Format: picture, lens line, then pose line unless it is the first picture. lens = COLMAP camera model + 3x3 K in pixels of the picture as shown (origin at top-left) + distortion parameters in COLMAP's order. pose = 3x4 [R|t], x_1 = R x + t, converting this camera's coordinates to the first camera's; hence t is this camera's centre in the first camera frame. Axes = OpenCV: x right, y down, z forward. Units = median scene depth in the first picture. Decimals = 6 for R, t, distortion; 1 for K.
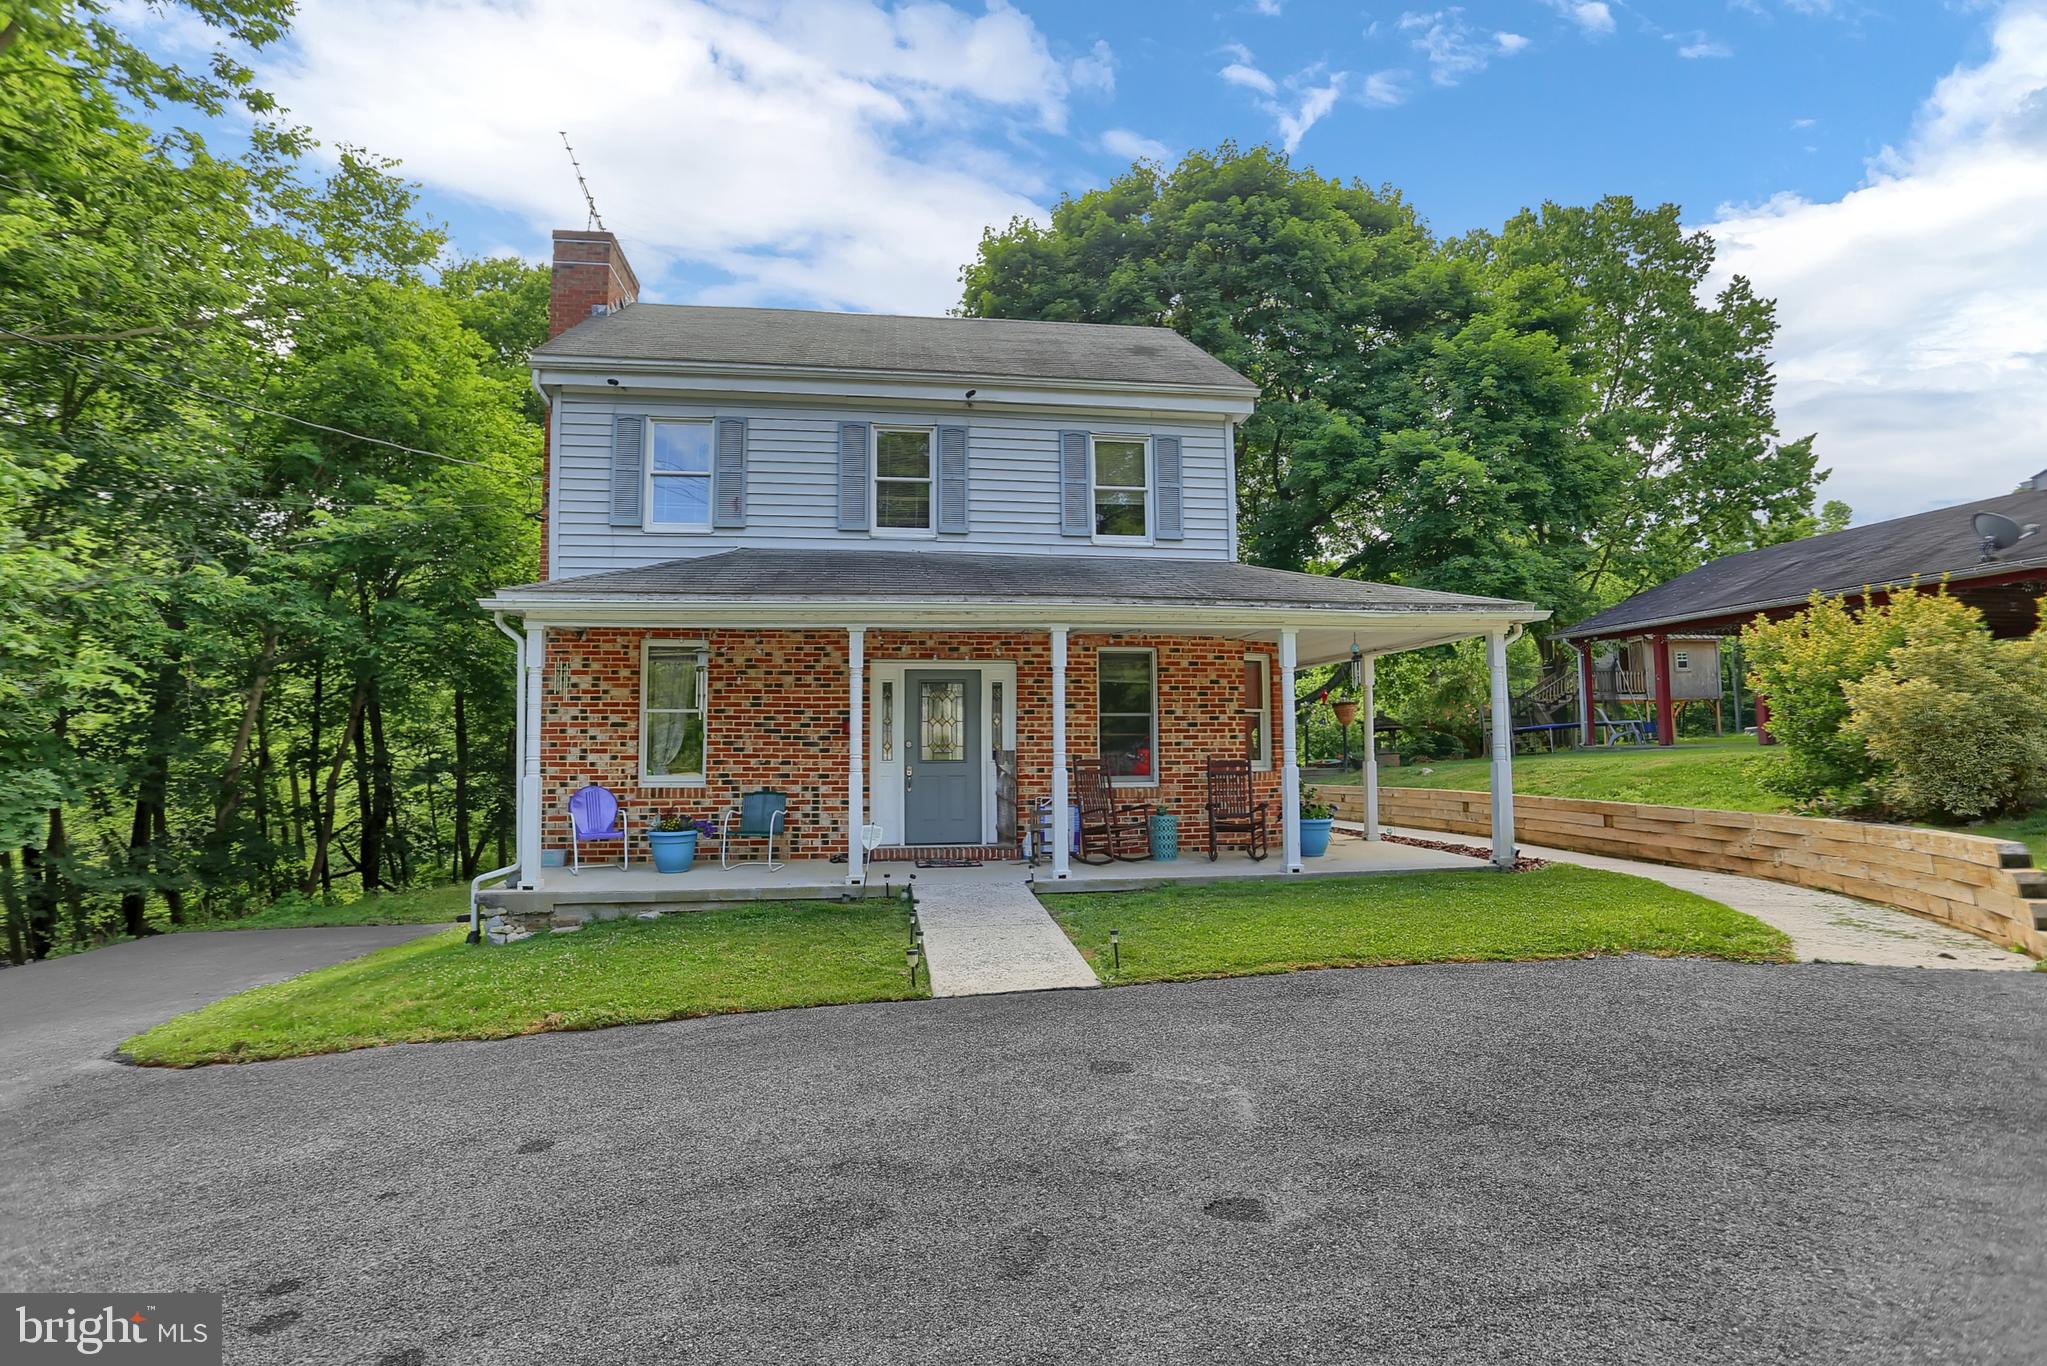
lens RADIAL K [[977.7, 0, 991.7], [0, 977.7, 680.6], [0, 0, 1]] dist [-0.076501, 0.042744]
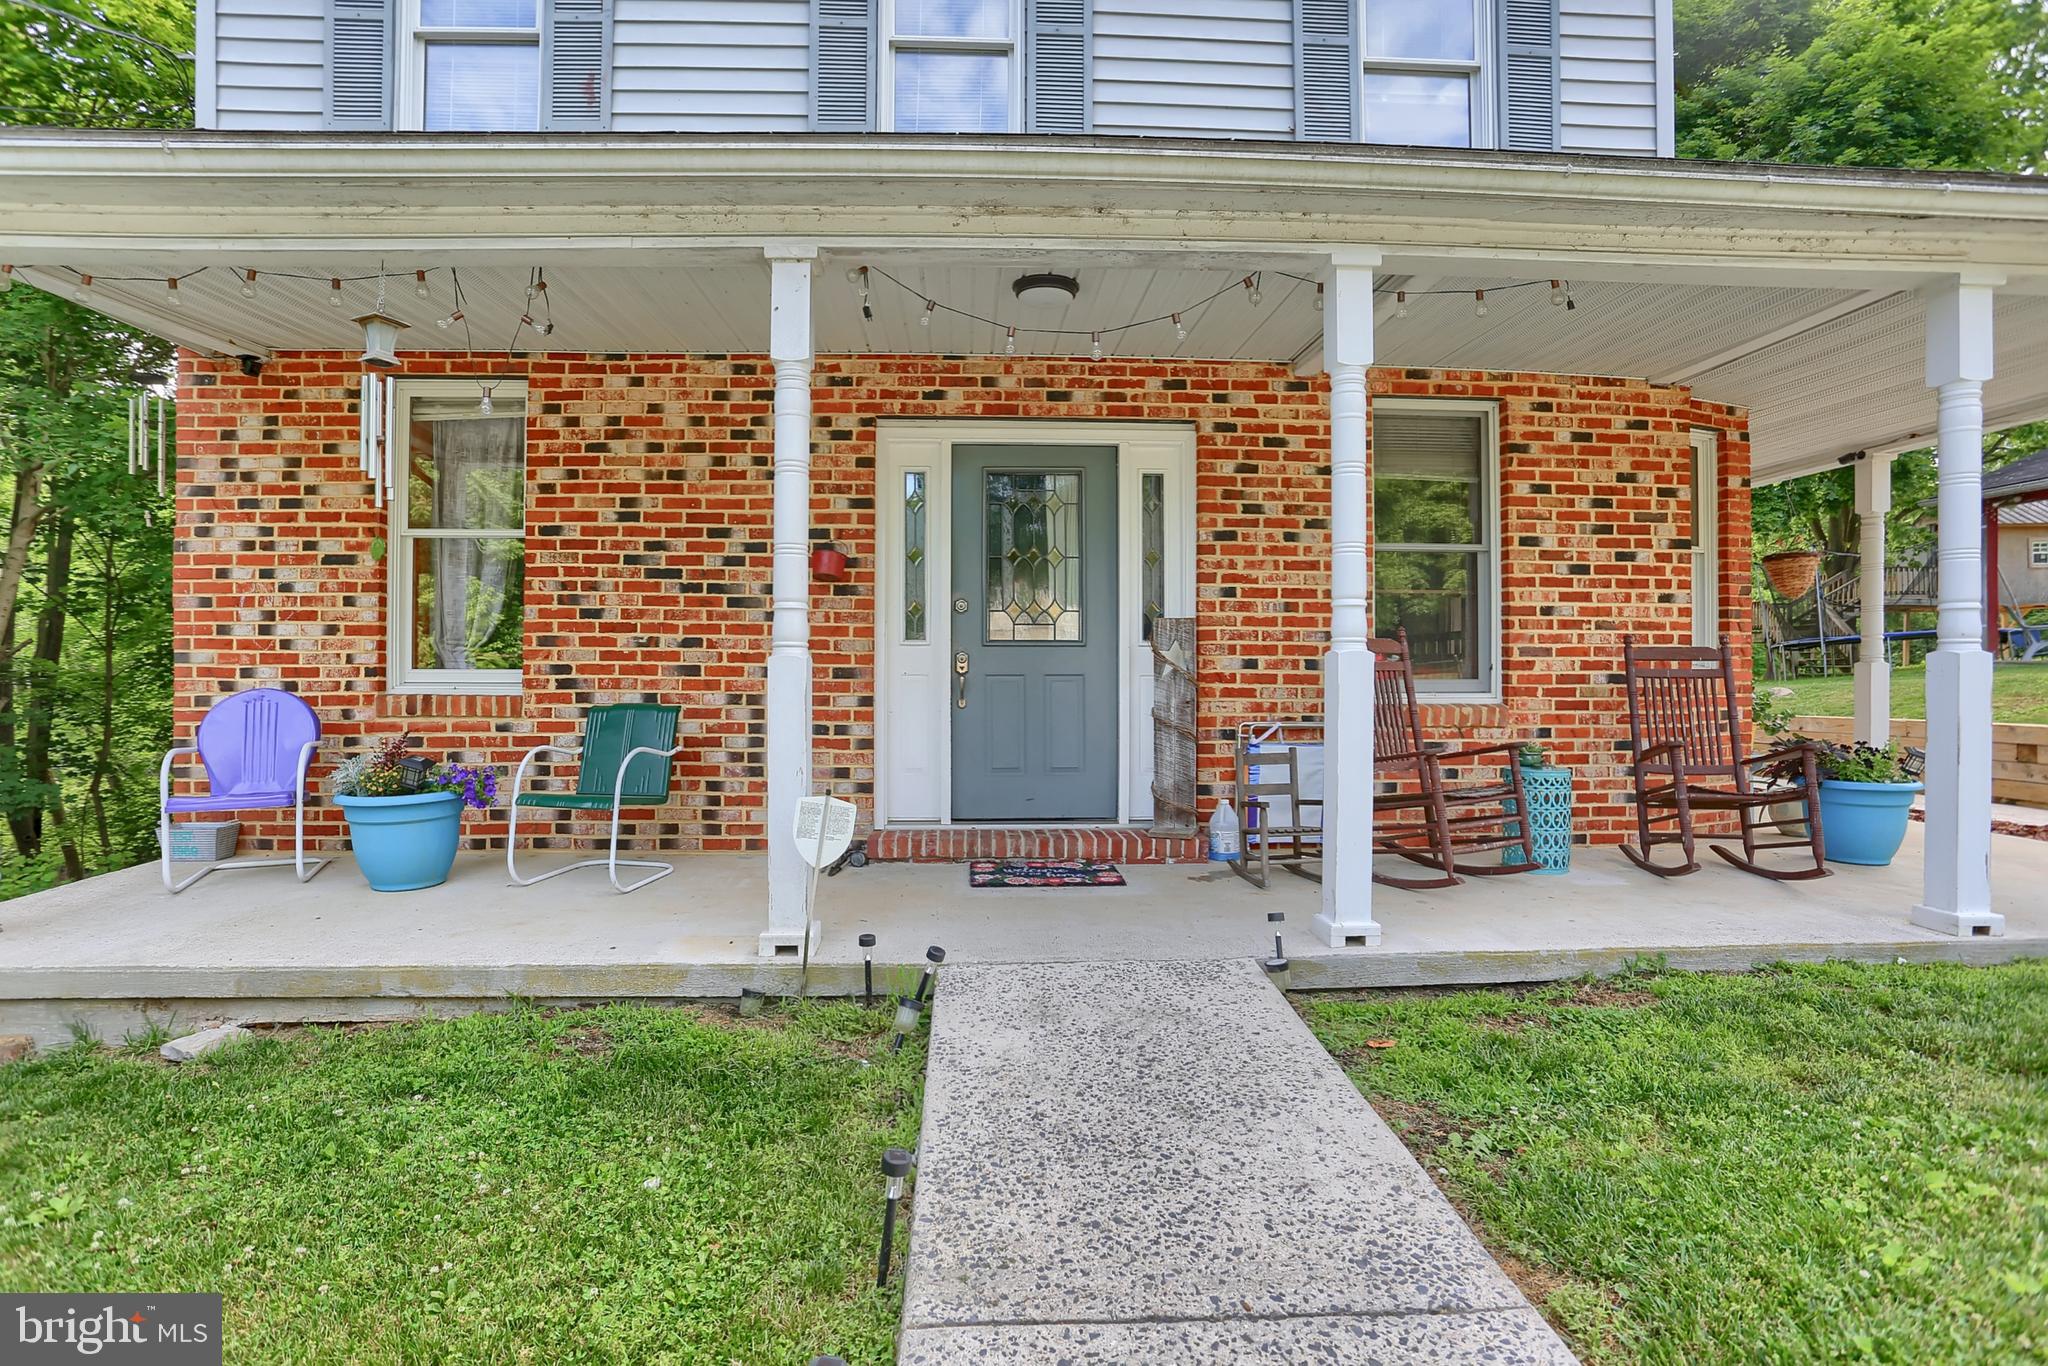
lens RADIAL K [[978.2, 0, 992.2], [0, 978.2, 680.6], [0, 0, 1]] dist [-0.076501, 0.042744]
pose [[0.994467, 0.007317, -0.104792, -0.022318], [0.000663, 0.997114, 0.075911, 0.067812], [0.105045, -0.075561, 0.991593, 0.561376]]
